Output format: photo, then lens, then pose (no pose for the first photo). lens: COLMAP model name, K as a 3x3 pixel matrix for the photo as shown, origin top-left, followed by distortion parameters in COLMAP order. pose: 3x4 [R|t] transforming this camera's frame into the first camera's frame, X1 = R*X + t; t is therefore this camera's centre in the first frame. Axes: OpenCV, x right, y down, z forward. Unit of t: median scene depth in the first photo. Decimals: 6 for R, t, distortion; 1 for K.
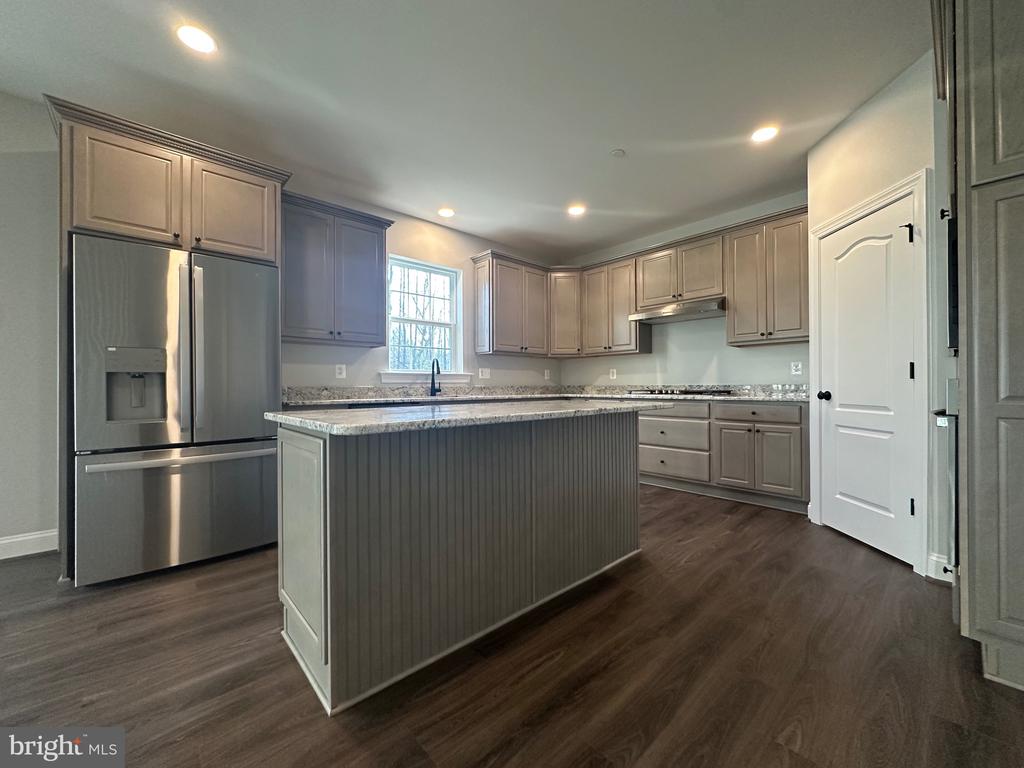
lens RADIAL K [[410.5, 0, 512.0], [0, 410.5, 384.0], [0, 0, 1]] dist [-0.001094, -0.000046]
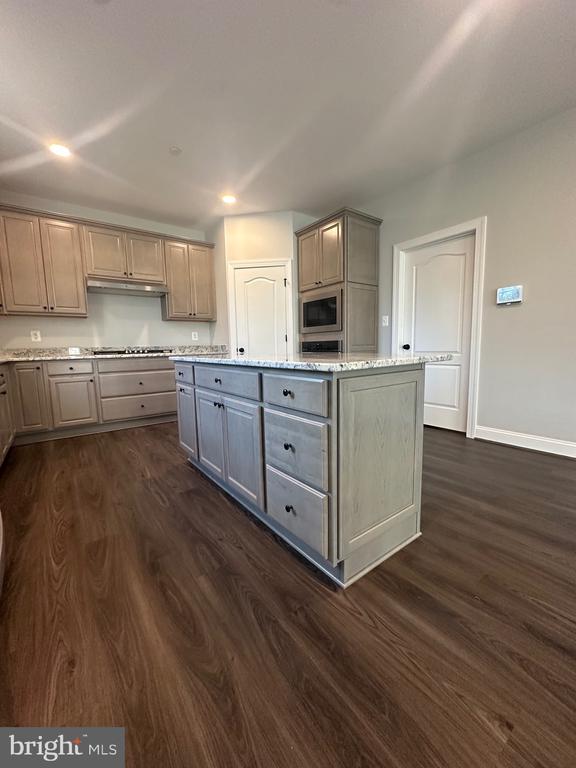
lens RADIAL K [[307.8, 0, 288.0], [0, 307.8, 384.0], [0, 0, 1]] dist [-0.001094, -0.000046]
pose [[0.093683, -0.117957, 0.988590, -0.518194], [0.015792, 0.993008, 0.116988, 0.014493], [-0.995477, 0.004652, 0.094891, 0.442821]]
